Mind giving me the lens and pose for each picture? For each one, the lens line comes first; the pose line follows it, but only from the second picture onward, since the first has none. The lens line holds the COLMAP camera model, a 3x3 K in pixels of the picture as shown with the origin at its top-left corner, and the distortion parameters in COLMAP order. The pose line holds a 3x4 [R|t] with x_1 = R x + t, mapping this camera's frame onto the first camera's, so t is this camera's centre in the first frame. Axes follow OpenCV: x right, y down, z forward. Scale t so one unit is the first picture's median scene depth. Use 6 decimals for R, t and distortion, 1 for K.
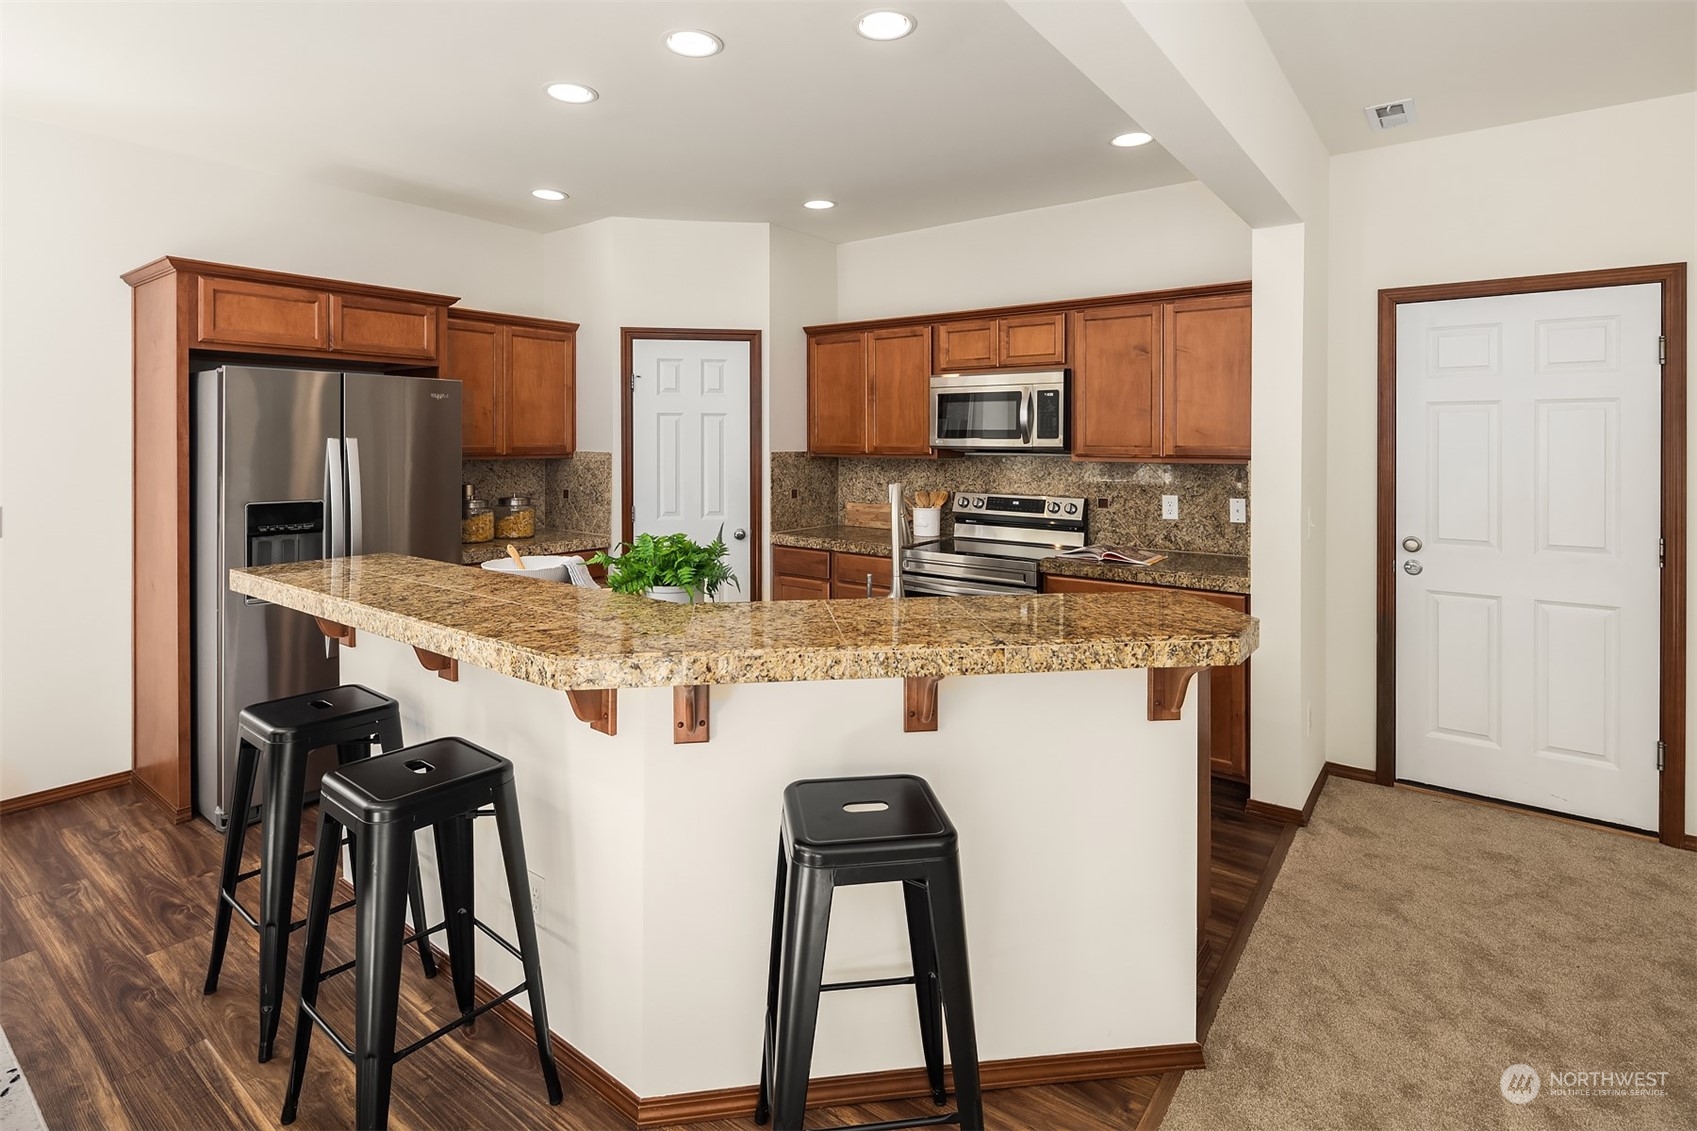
lens RADIAL K [[821.6, 0, 848.8], [0, 821.6, 439.2], [0, 0, 1]] dist [-0.000366, -0.001087]
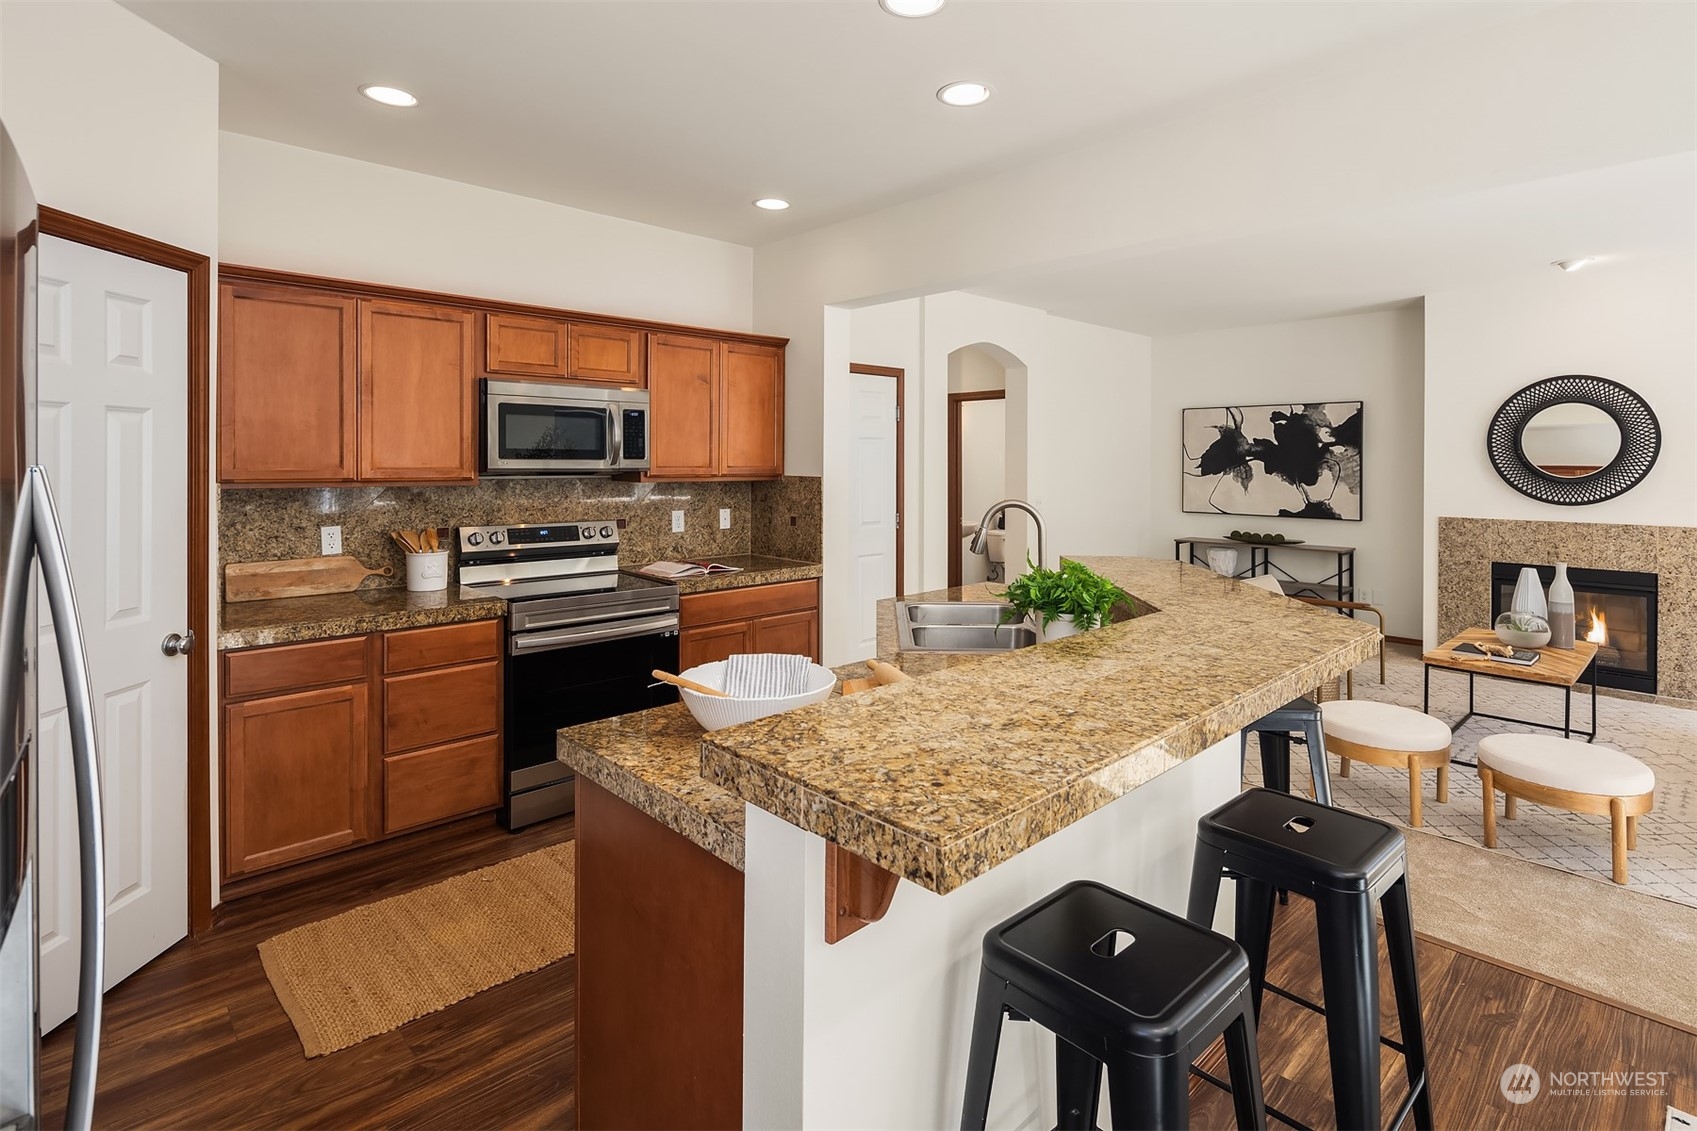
lens RADIAL K [[835.4, 0, 838.2], [0, 835.4, 471.1], [0, 0, 1]] dist [-0.000558, -0.001408]
pose [[0.173523, -0.015112, 0.984714, -0.650668], [-0.006088, 0.999847, 0.016417, -0.004915], [-0.984811, -0.008844, 0.173404, 0.561557]]
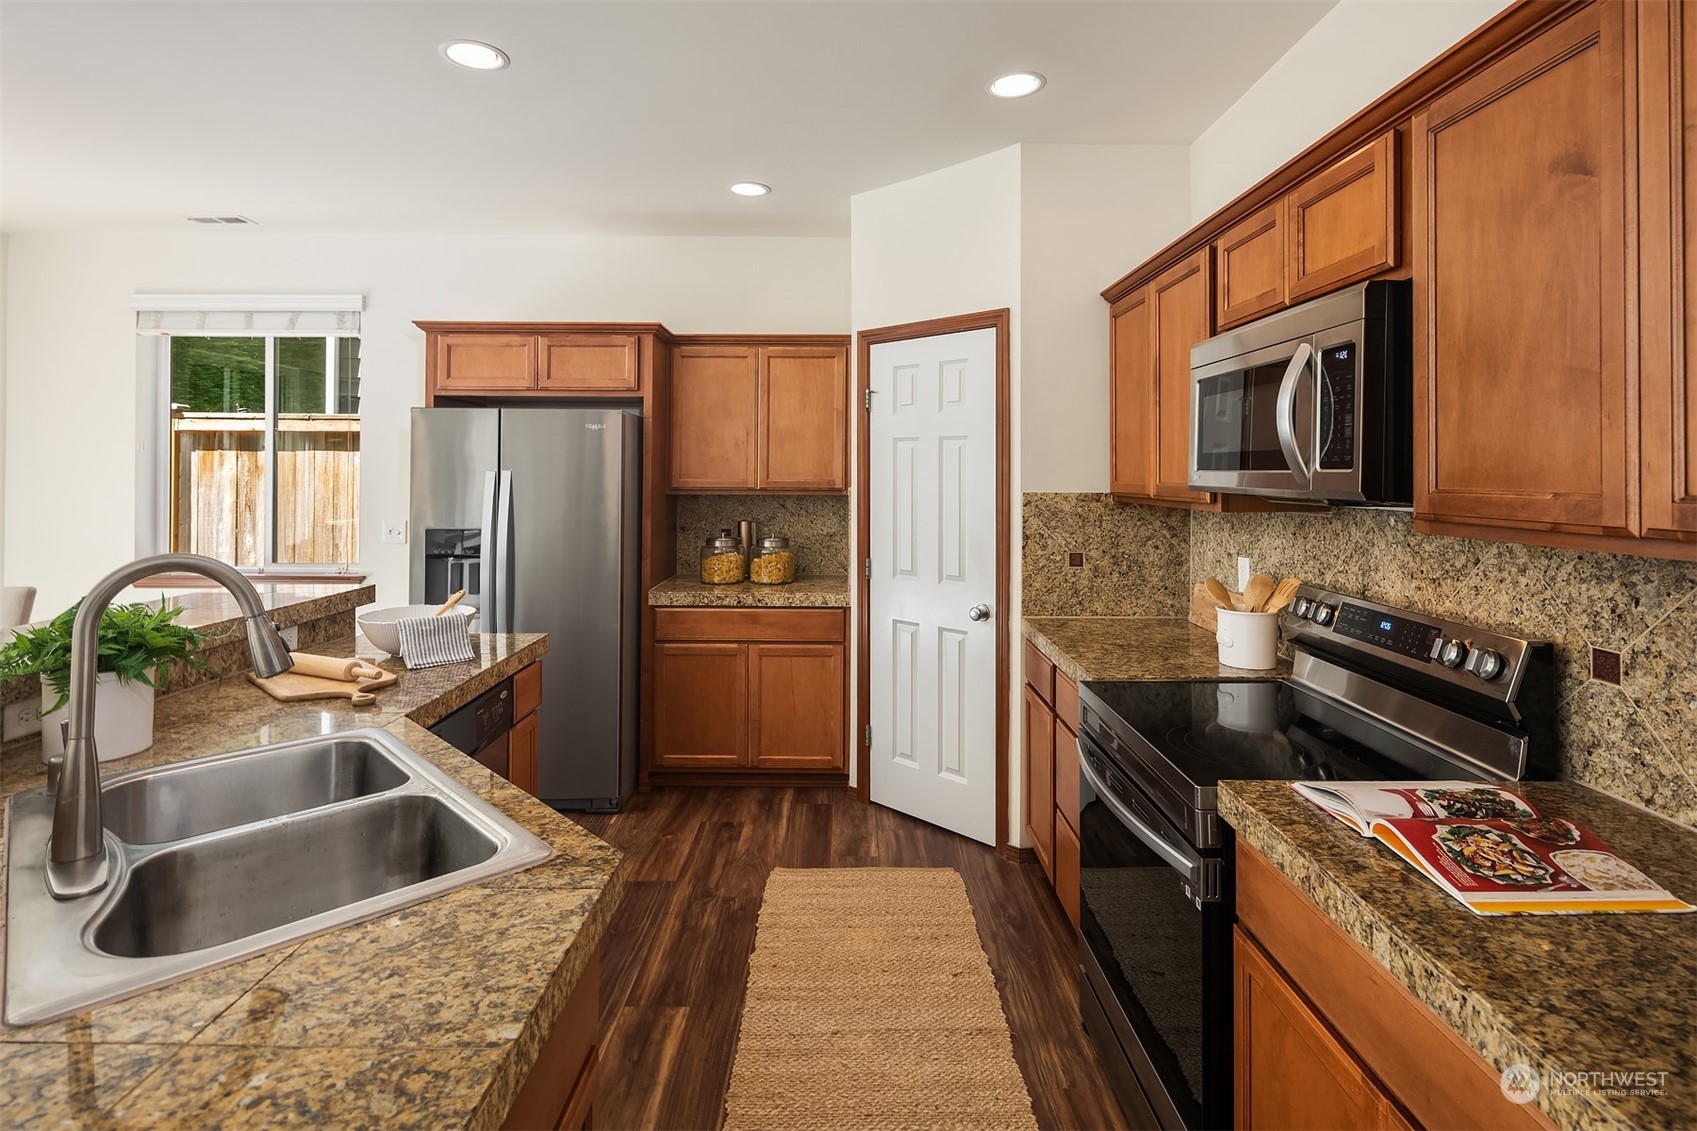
lens RADIAL K [[835.4, 0, 838.2], [0, 835.4, 471.1], [0, 0, 1]] dist [-0.000558, -0.001408]
pose [[0.604973, -0.001323, -0.796245, 0.390339], [-0.001696, 0.999994, -0.002950, 0.000972], [0.796244, 0.003135, 0.604967, 0.548243]]
